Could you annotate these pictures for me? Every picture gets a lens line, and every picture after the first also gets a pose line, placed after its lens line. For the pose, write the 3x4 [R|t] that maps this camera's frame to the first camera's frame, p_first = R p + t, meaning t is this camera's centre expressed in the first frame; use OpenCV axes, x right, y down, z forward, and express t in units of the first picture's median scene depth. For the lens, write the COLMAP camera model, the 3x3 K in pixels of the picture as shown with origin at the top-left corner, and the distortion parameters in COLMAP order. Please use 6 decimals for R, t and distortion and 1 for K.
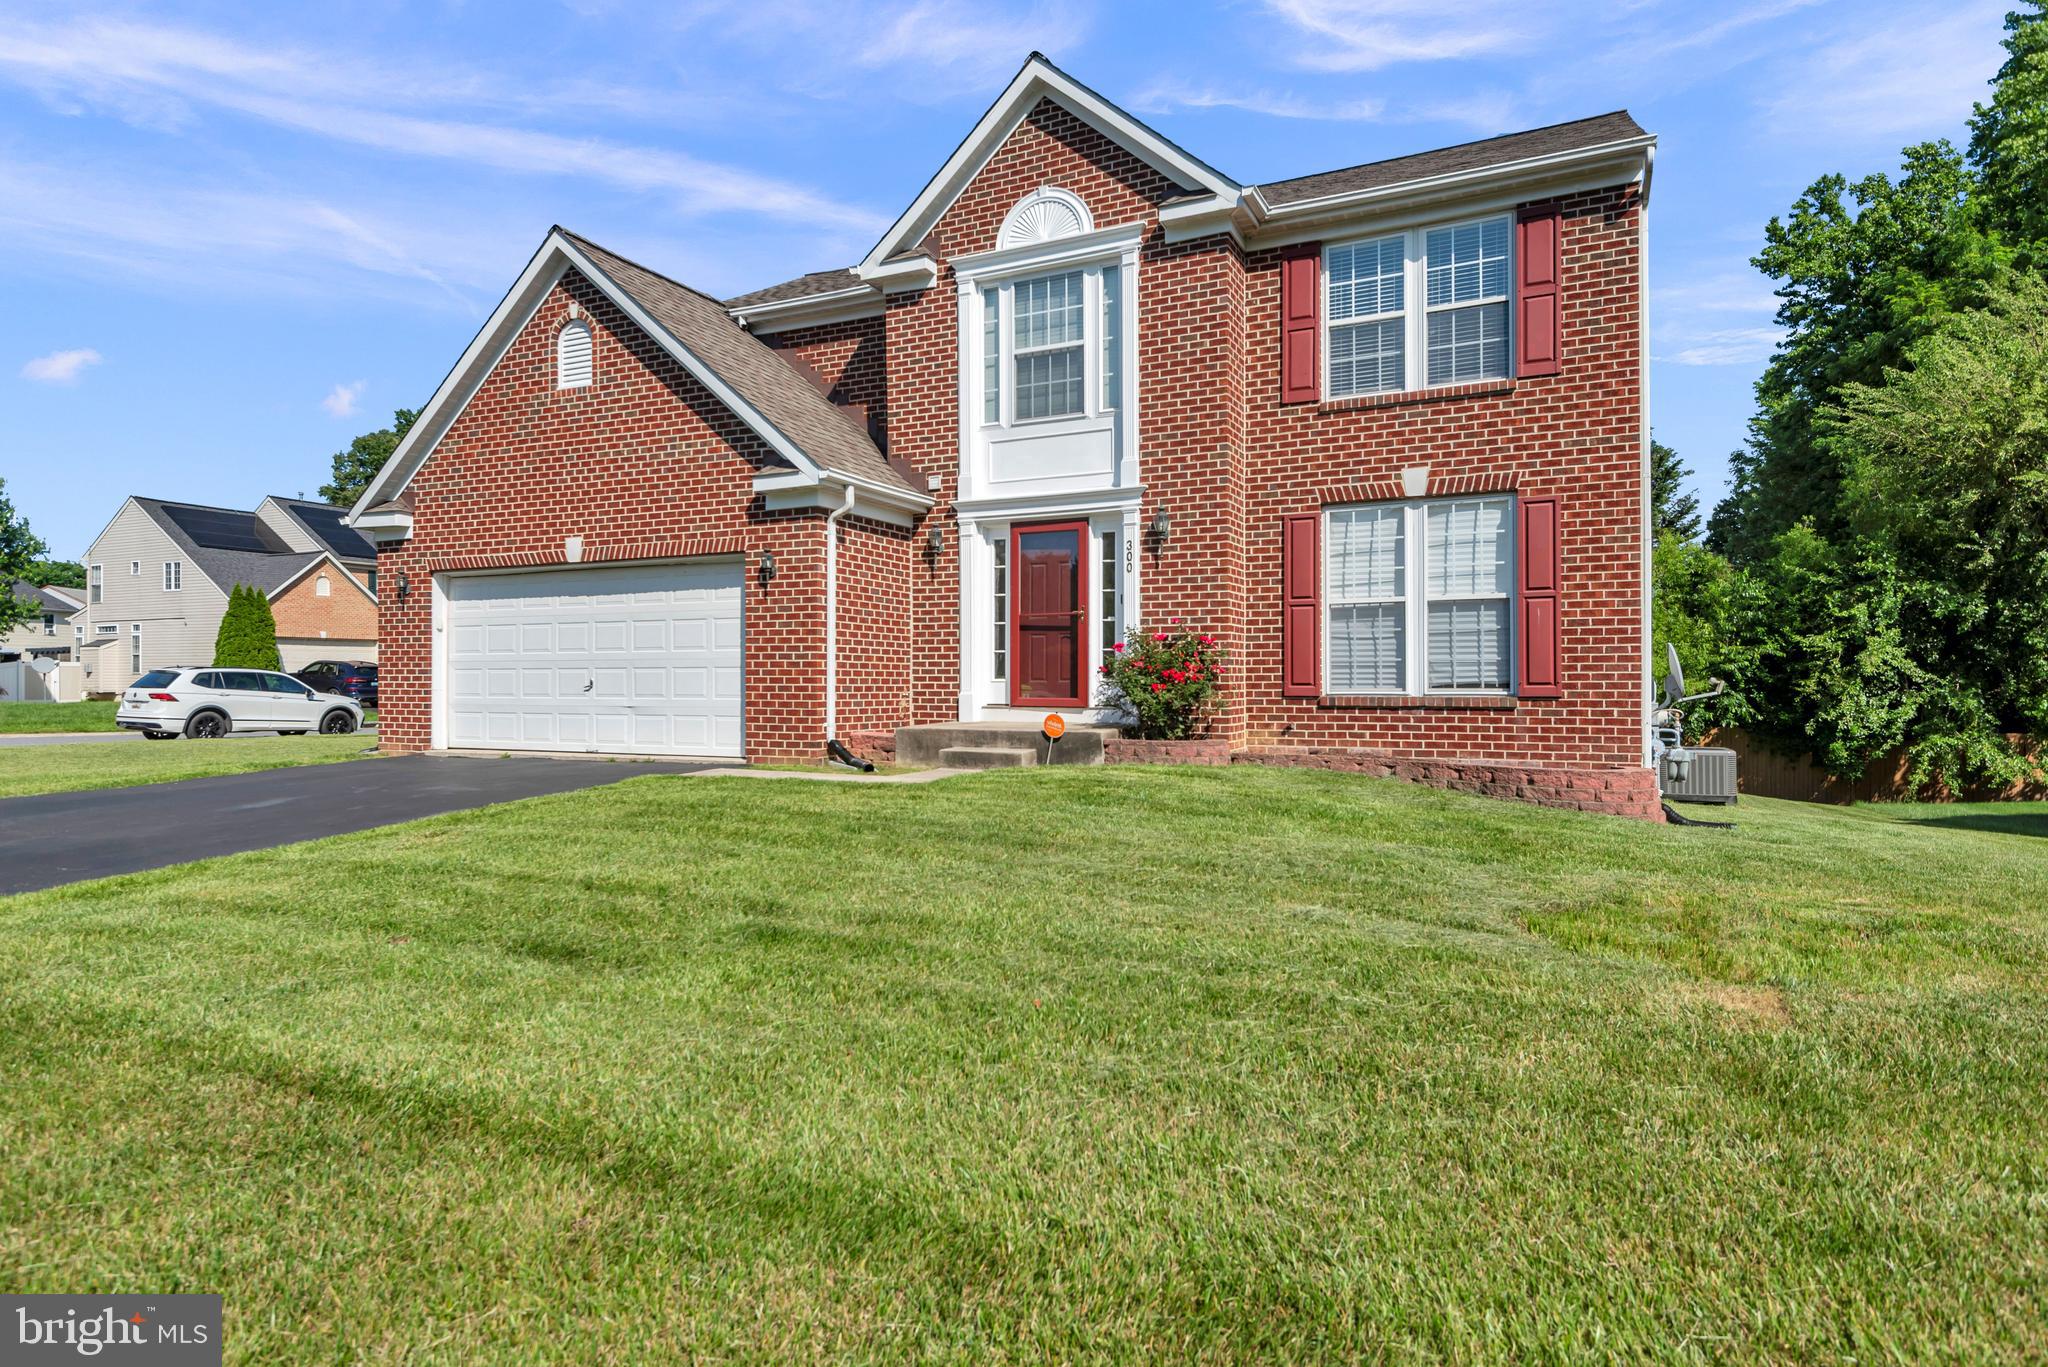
lens RADIAL K [[1141.0, 0, 1016.4], [0, 1141.0, 680.8], [0, 0, 1]] dist [0.025435, -0.001665]
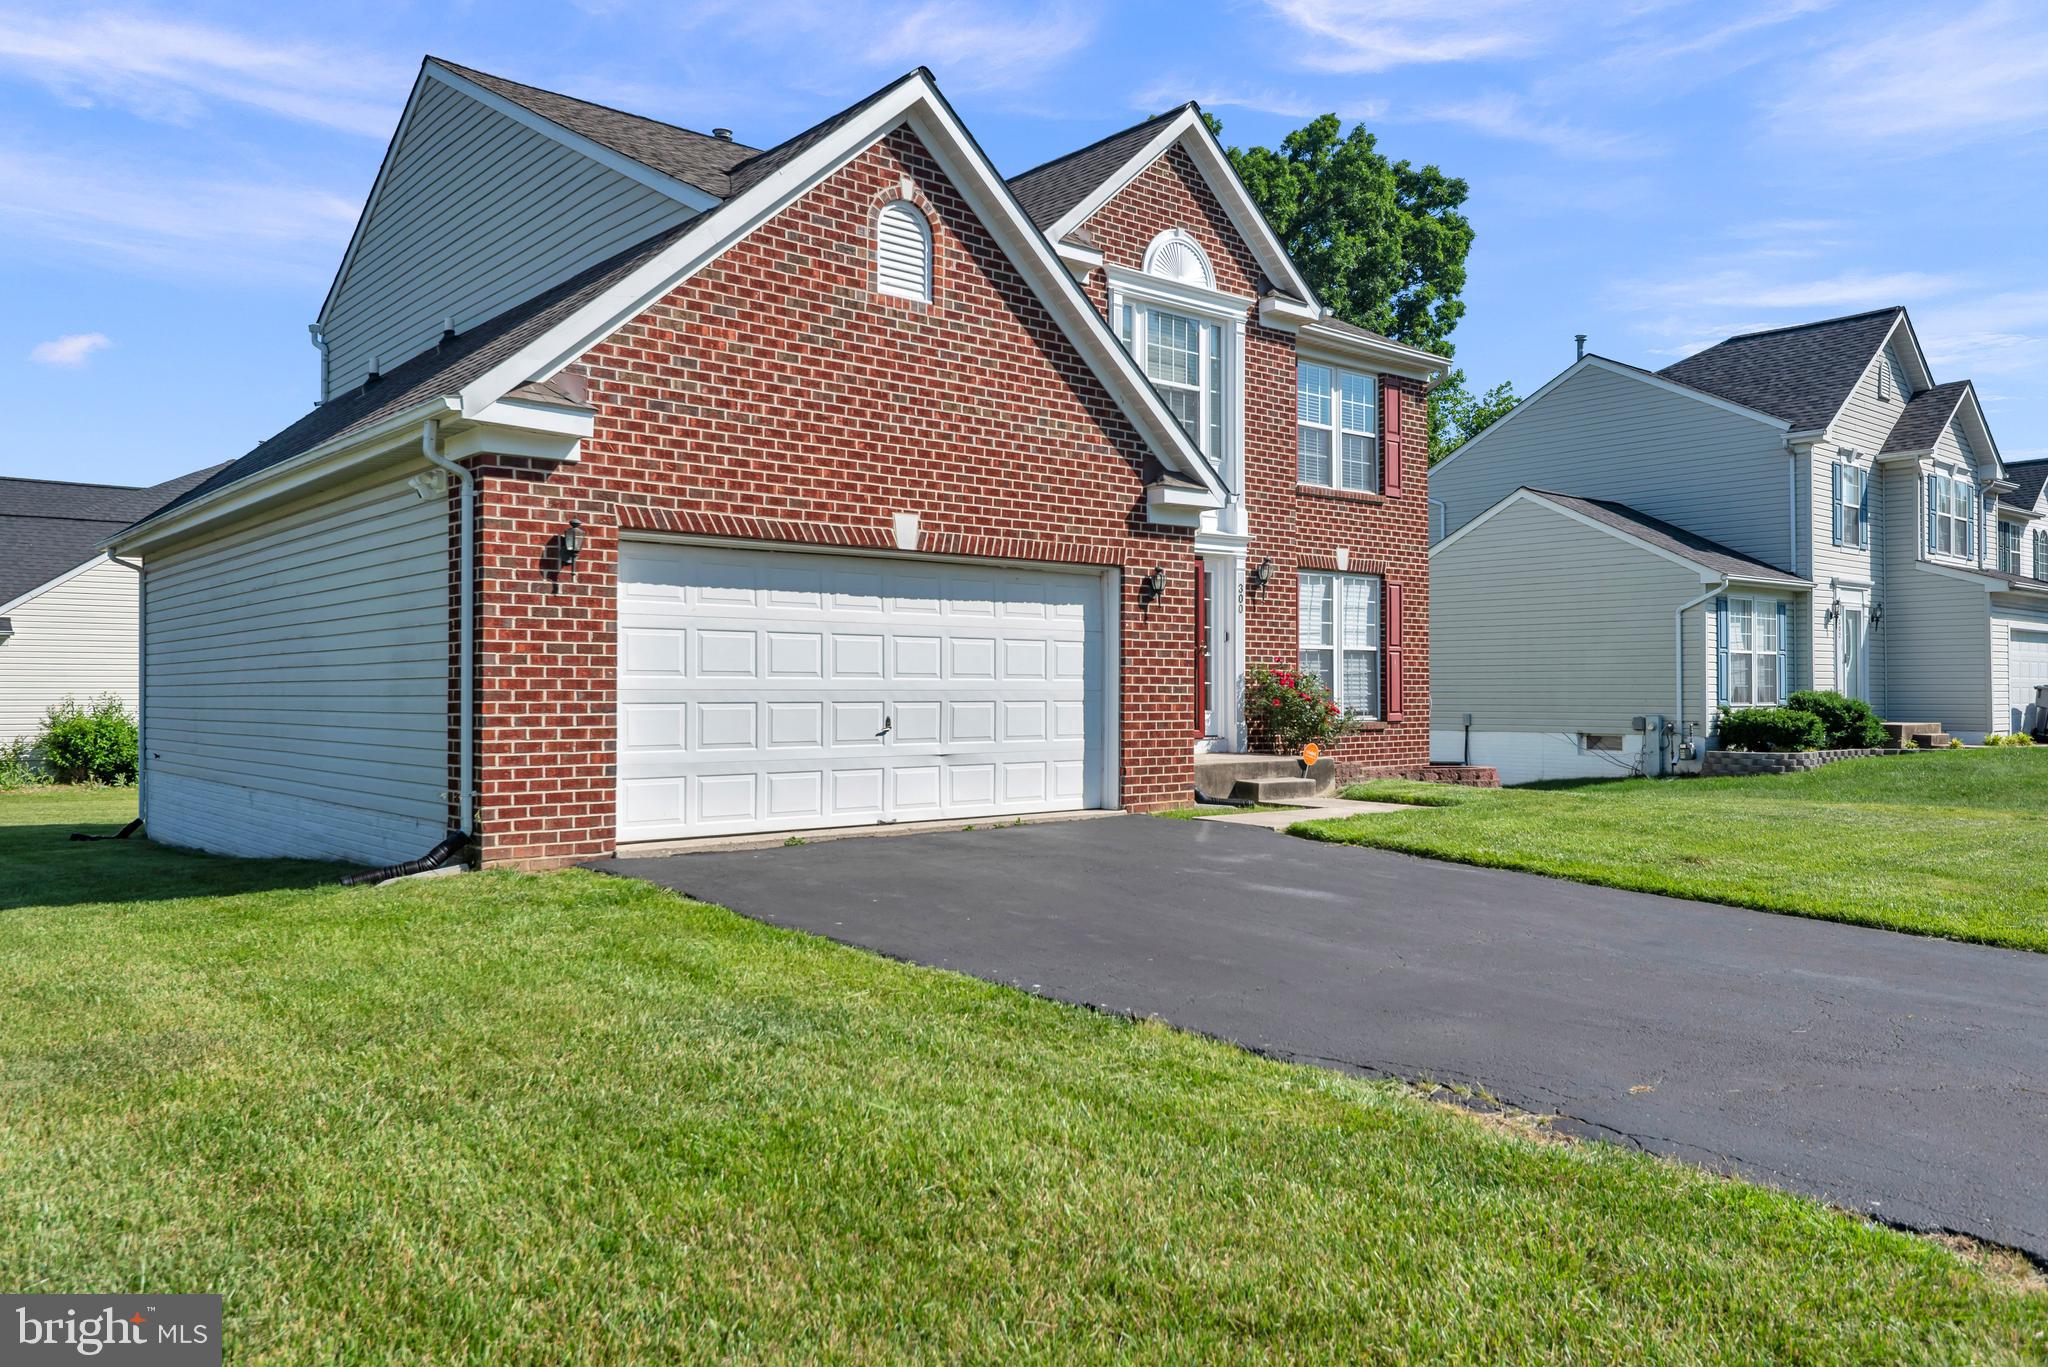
lens RADIAL K [[1487.4, 0, 1032.4], [0, 1487.4, 687.2], [0, 0, 1]] dist [0.007347, 0.002290]
pose [[0.386557, 0.005315, 0.922250, -1.293997], [0.000803, 0.999981, -0.006100, -0.015664], [-0.922265, 0.003098, 0.386545, 0.633546]]
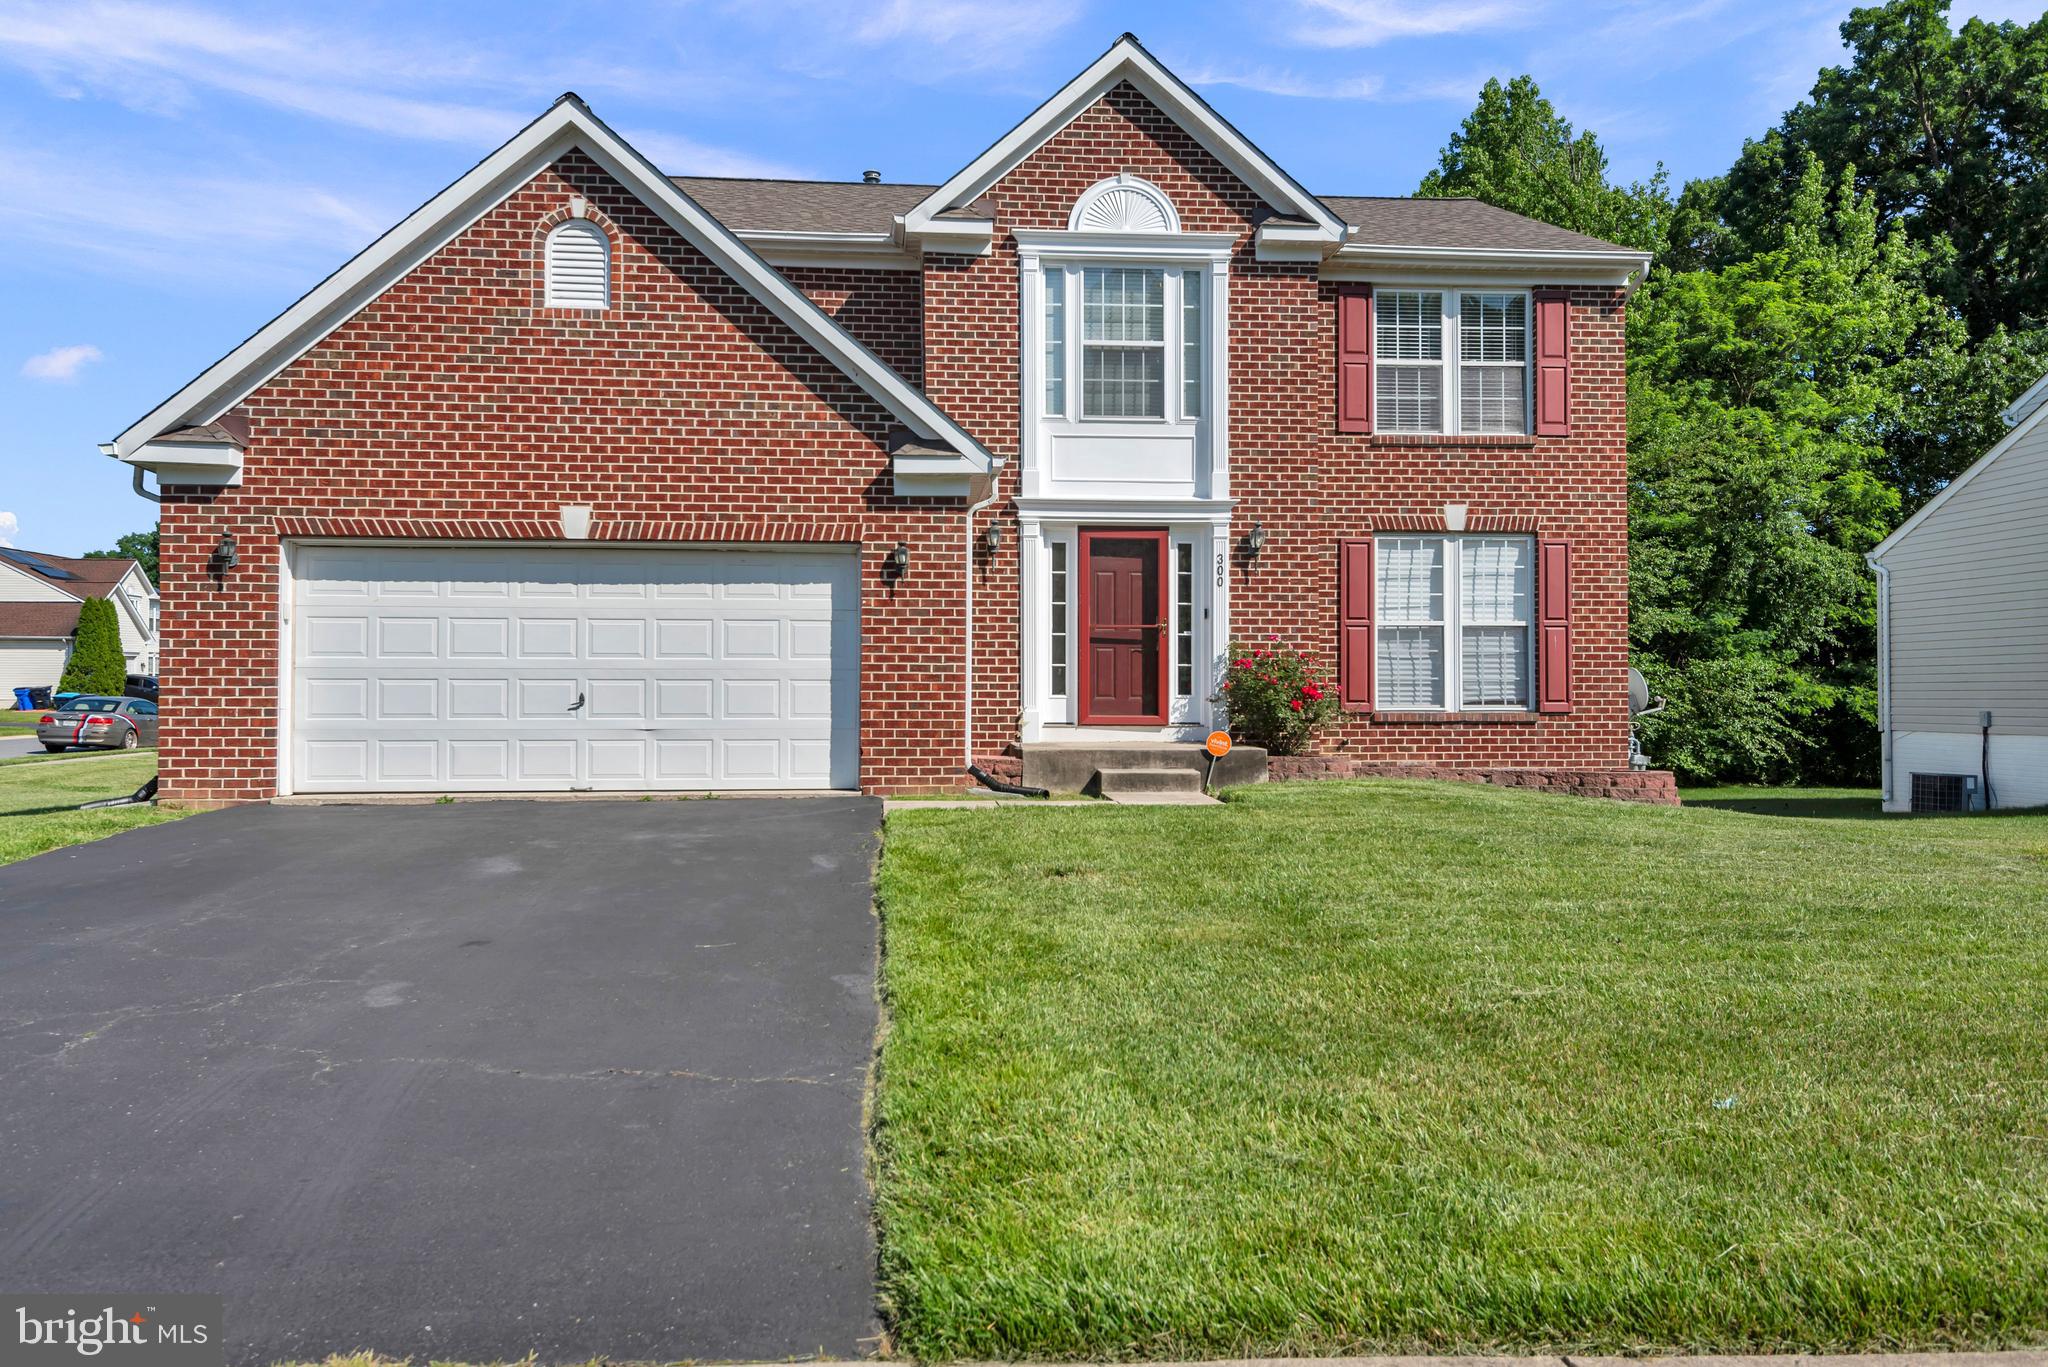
lens RADIAL K [[1376.7, 0, 1019.1], [0, 1376.7, 679.2], [0, 0, 1]] dist [0.024534, -0.004858]
pose [[0.856196, 0.008968, 0.516573, -0.659389], [-0.002373, 0.999907, -0.013426, 0.000622], [-0.516646, 0.010269, 0.856138, 0.077537]]
